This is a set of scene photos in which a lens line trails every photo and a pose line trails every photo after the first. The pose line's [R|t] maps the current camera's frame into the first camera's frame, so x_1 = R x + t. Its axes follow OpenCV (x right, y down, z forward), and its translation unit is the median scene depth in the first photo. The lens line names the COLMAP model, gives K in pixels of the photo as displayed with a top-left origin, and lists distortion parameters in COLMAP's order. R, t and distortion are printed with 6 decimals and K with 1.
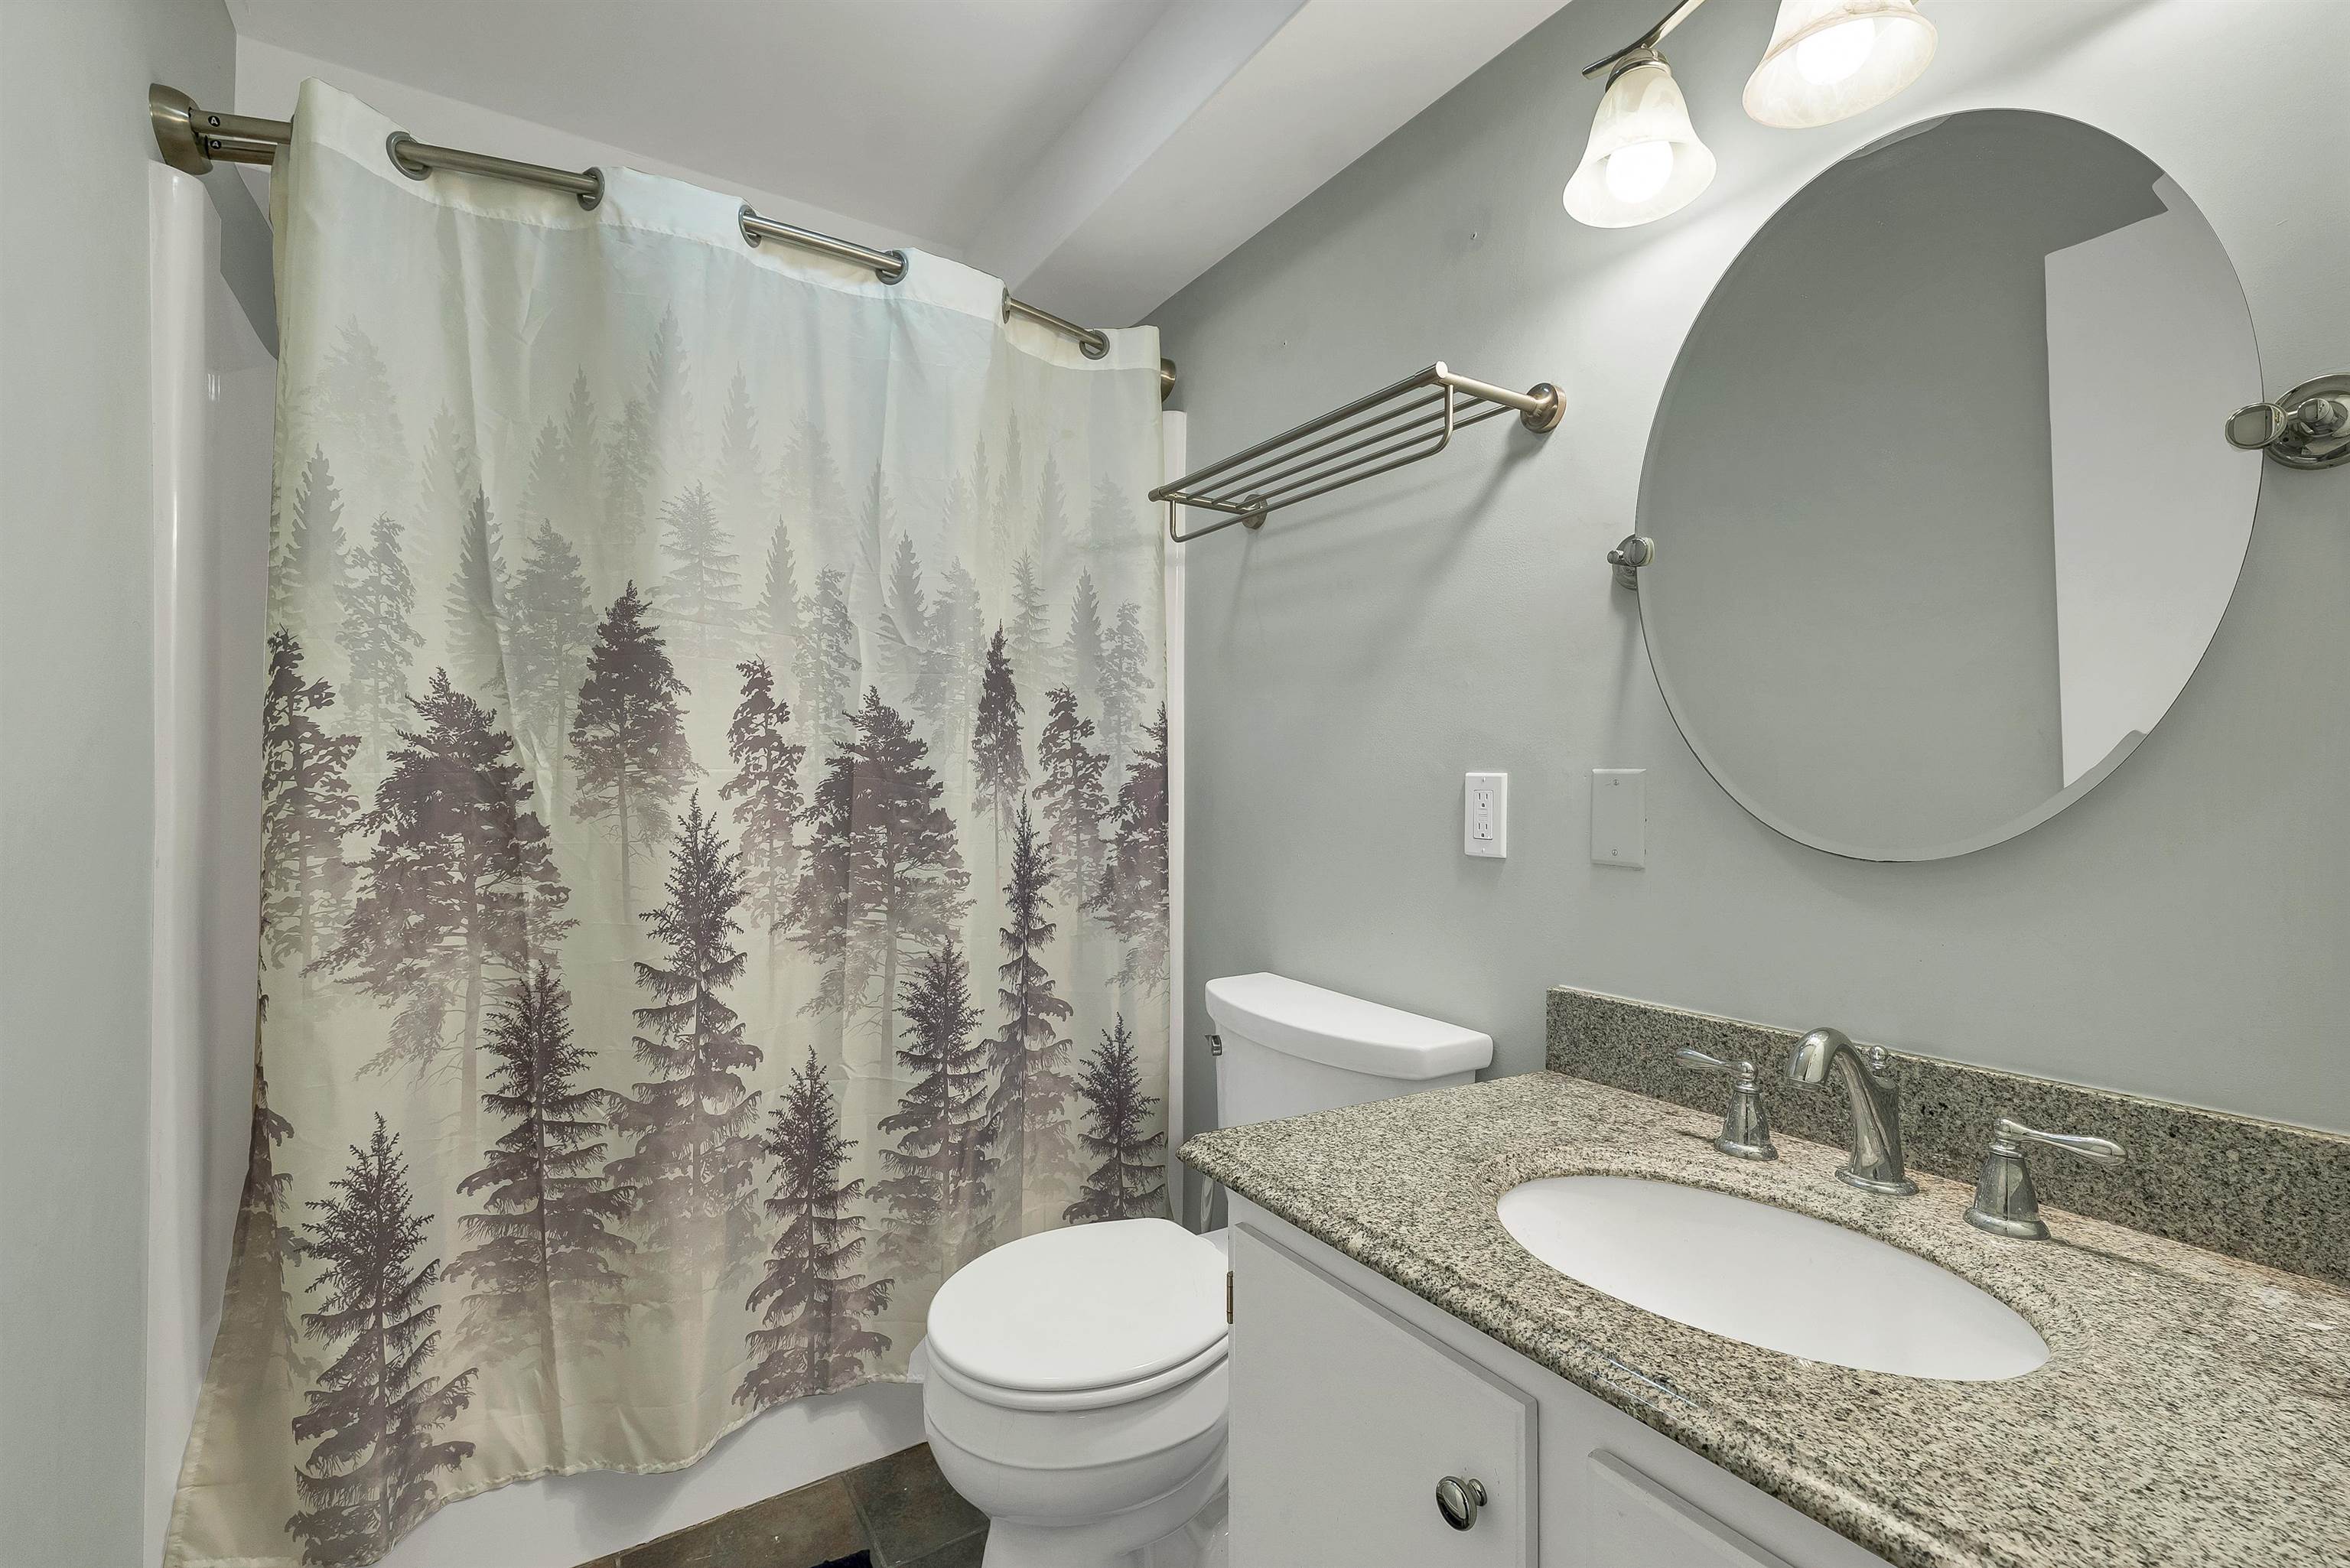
lens RADIAL K [[1025.6, 0, 1175.8], [0, 1025.6, 778.4], [0, 0, 1]] dist [-0.001904, 0.000036]
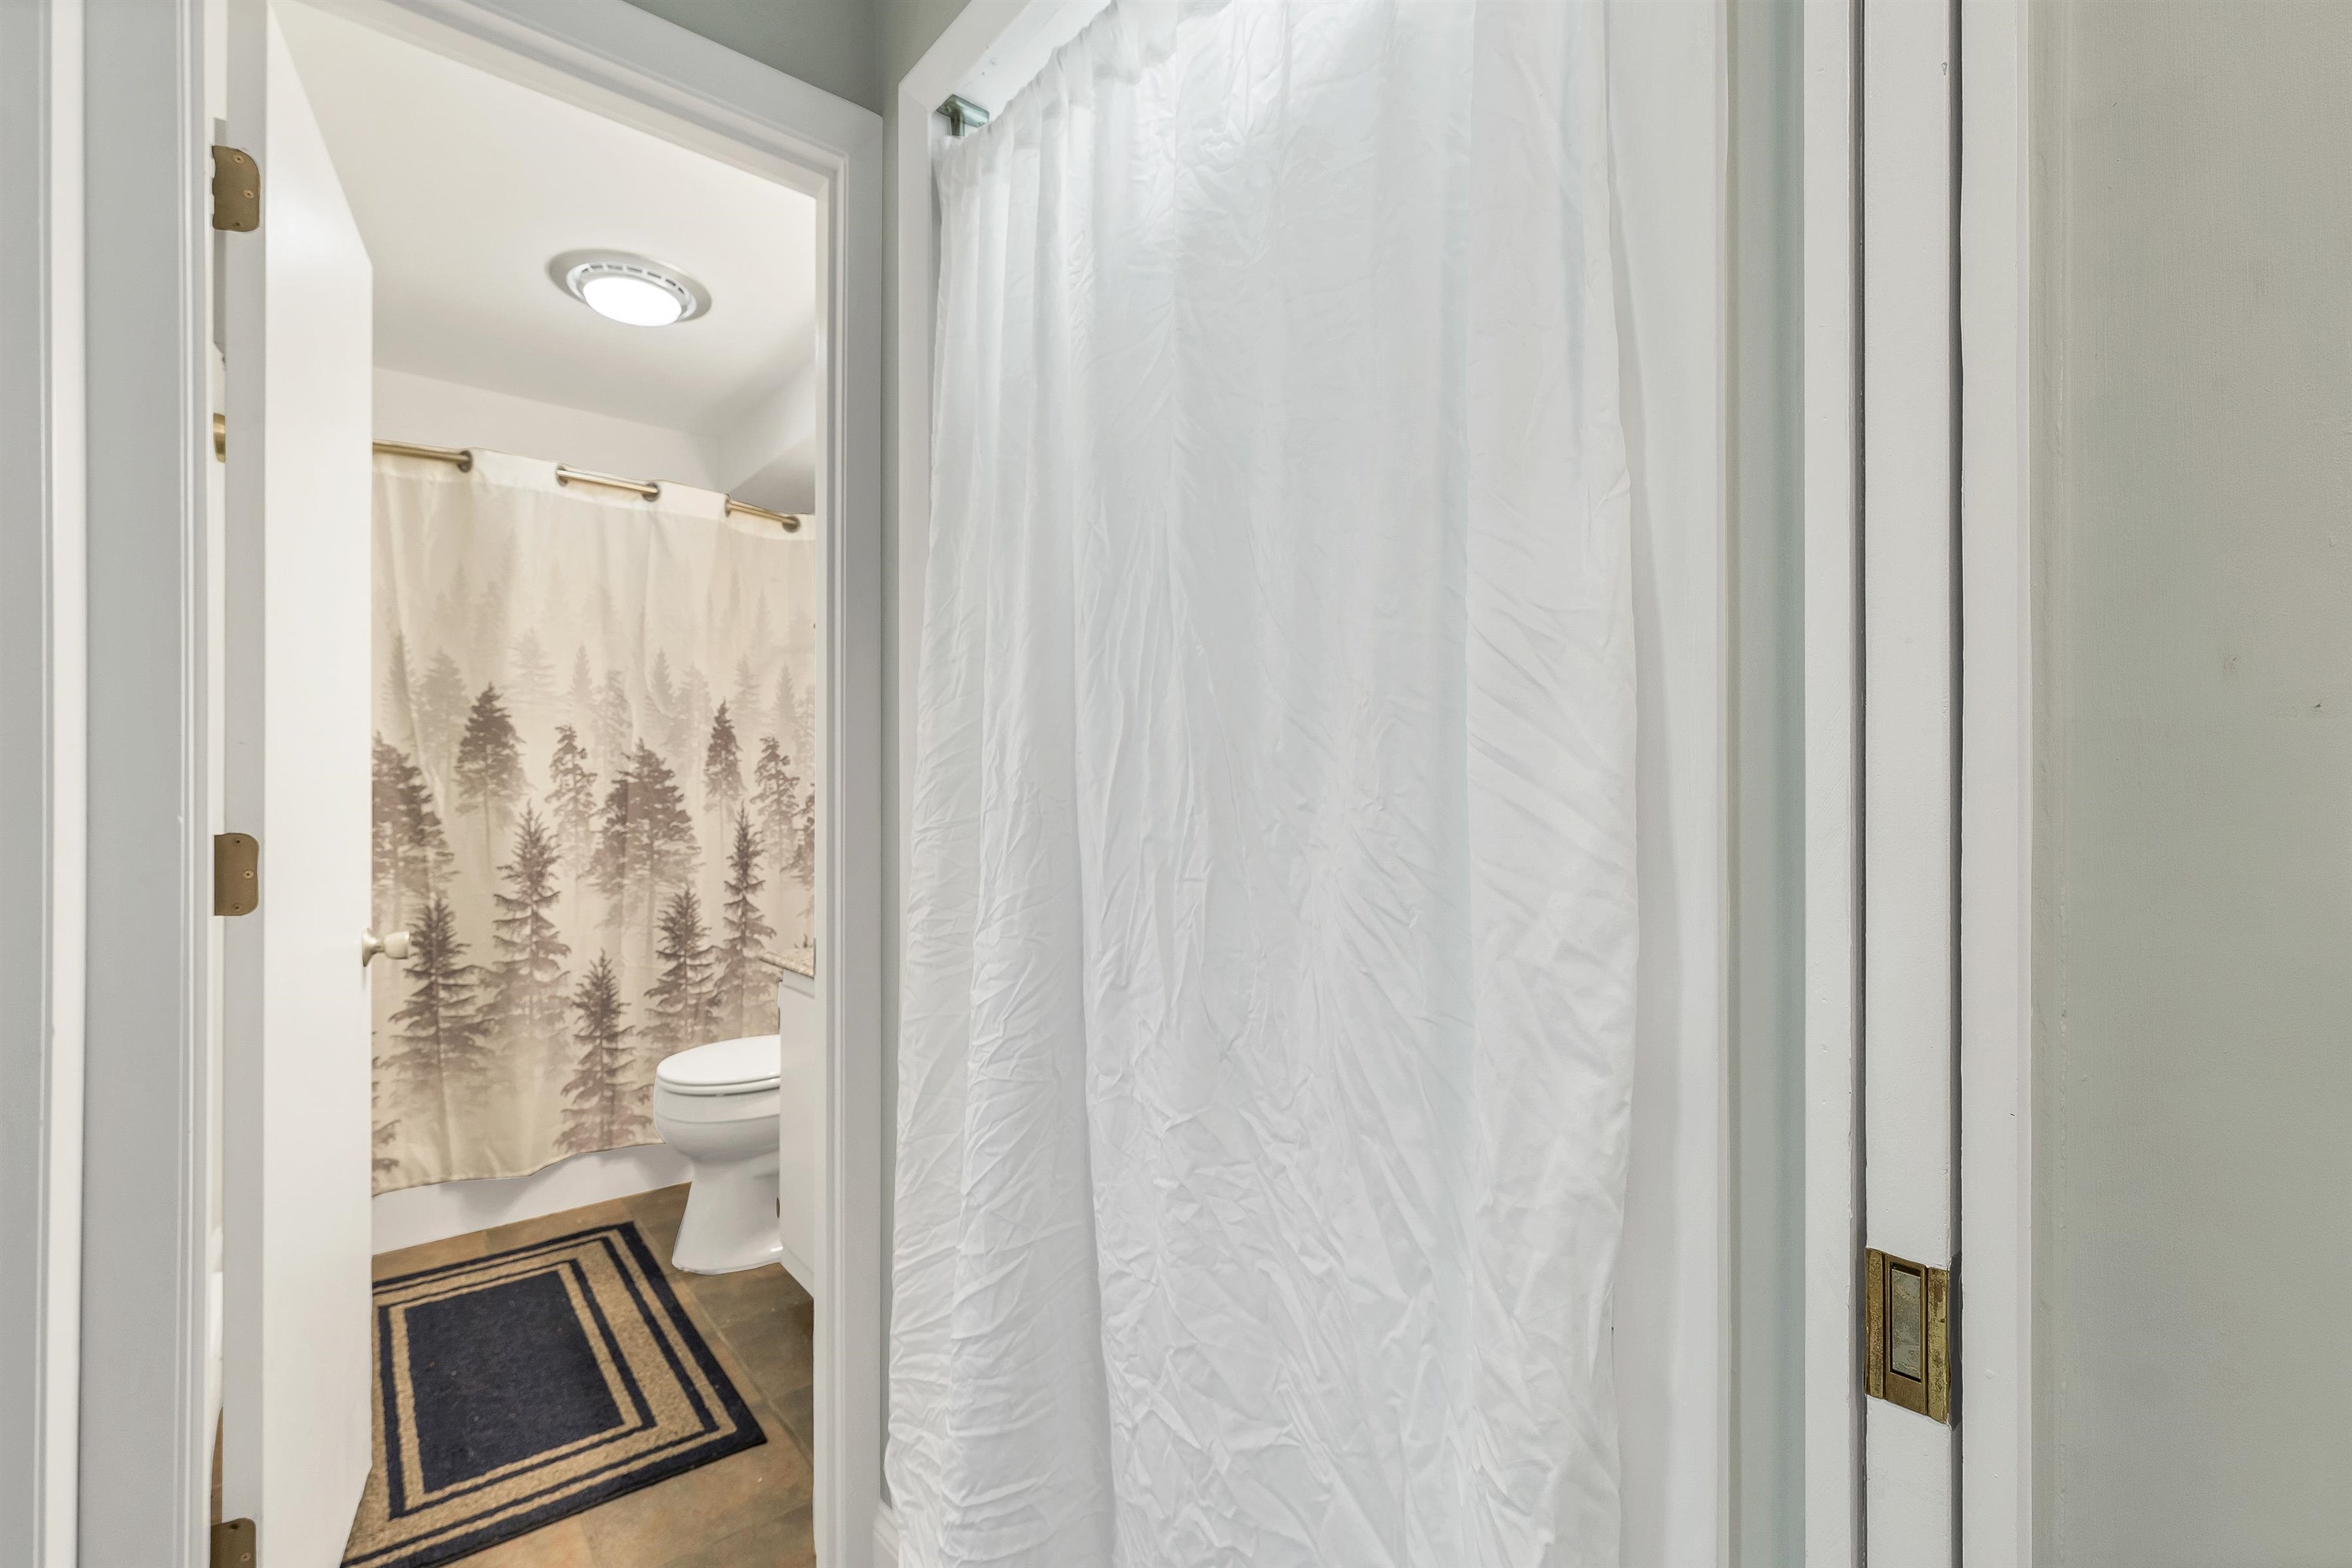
lens RADIAL K [[1025.7, 0, 1173.2], [0, 1025.7, 794.3], [0, 0, 1]] dist [0.000340, 0.000179]
pose [[0.992410, -0.000342, 0.122971, 0.388200], [-0.000280, 0.999987, 0.005040, -0.004452], [-0.122972, -0.005036, 0.992397, -0.833705]]
